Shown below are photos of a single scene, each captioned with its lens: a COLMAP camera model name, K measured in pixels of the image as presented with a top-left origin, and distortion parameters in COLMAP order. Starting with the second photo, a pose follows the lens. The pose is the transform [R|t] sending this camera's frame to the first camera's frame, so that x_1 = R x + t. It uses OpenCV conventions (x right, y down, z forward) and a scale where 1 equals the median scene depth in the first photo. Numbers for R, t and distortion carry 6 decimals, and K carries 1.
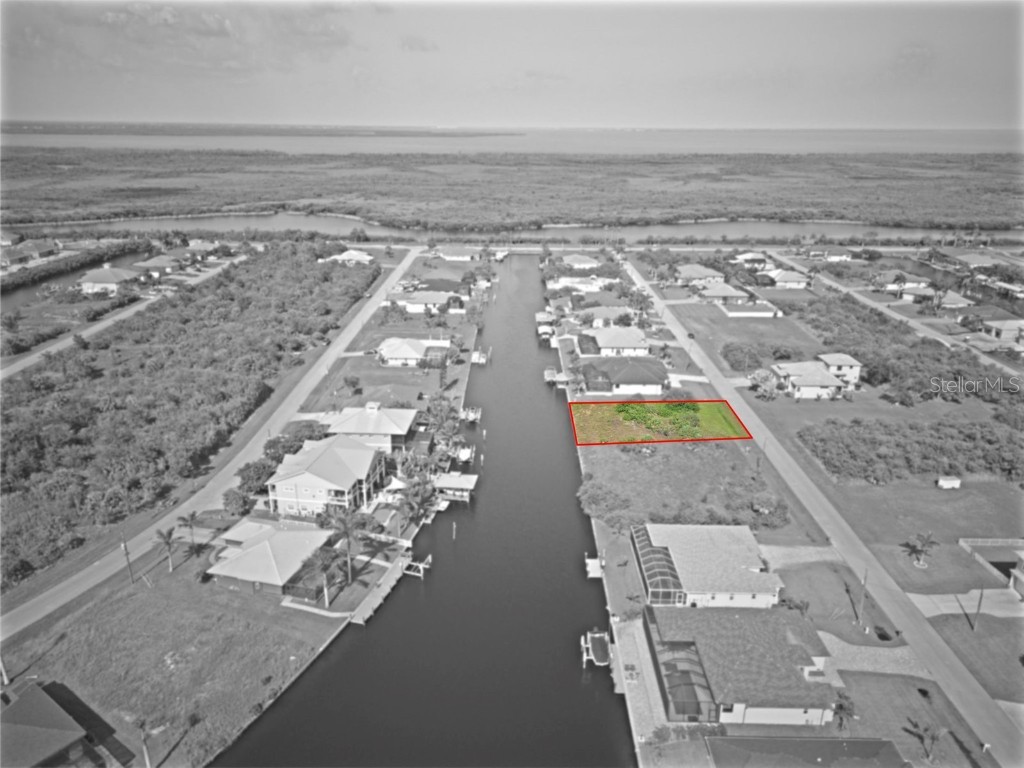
lens RADIAL K [[720.1, 0, 512.0], [0, 720.1, 384.0], [0, 0, 1]] dist [0.053599, -0.050500]
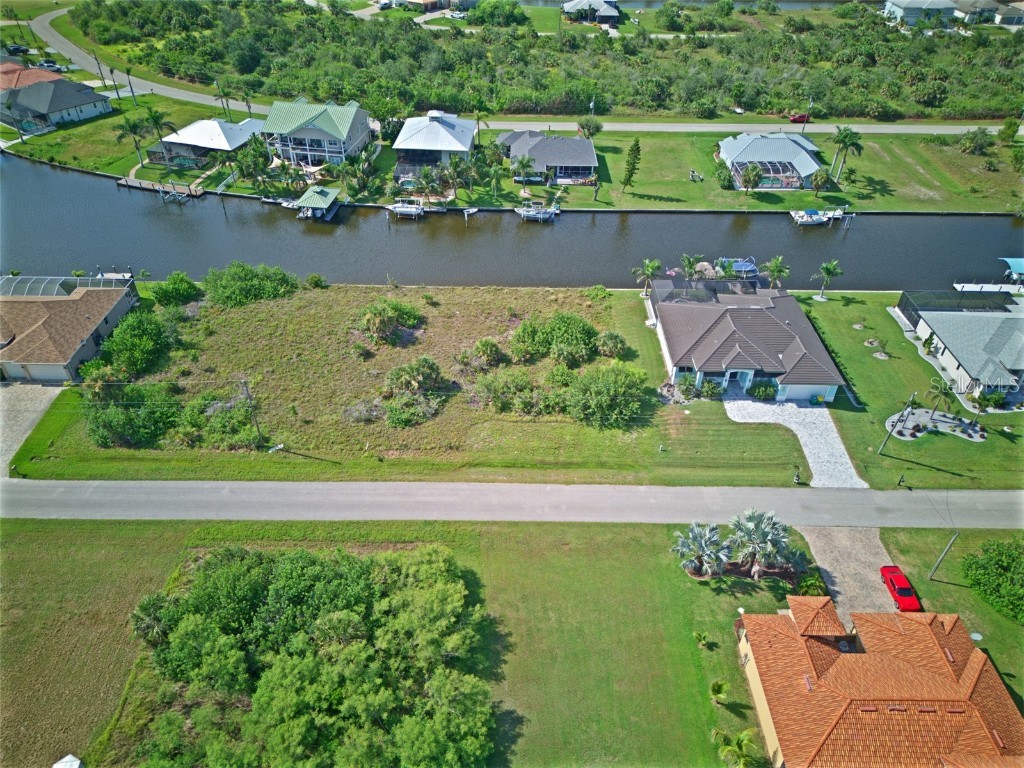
lens RADIAL K [[720.1, 0, 512.0], [0, 720.1, 384.0], [0, 0, 1]] dist [0.053599, -0.050500]
pose [[0.008439, 0.607449, -0.794314, 0.686482], [-0.348780, 0.746246, 0.566983, -0.252388], [0.937167, 0.272256, 0.218163, 0.969002]]
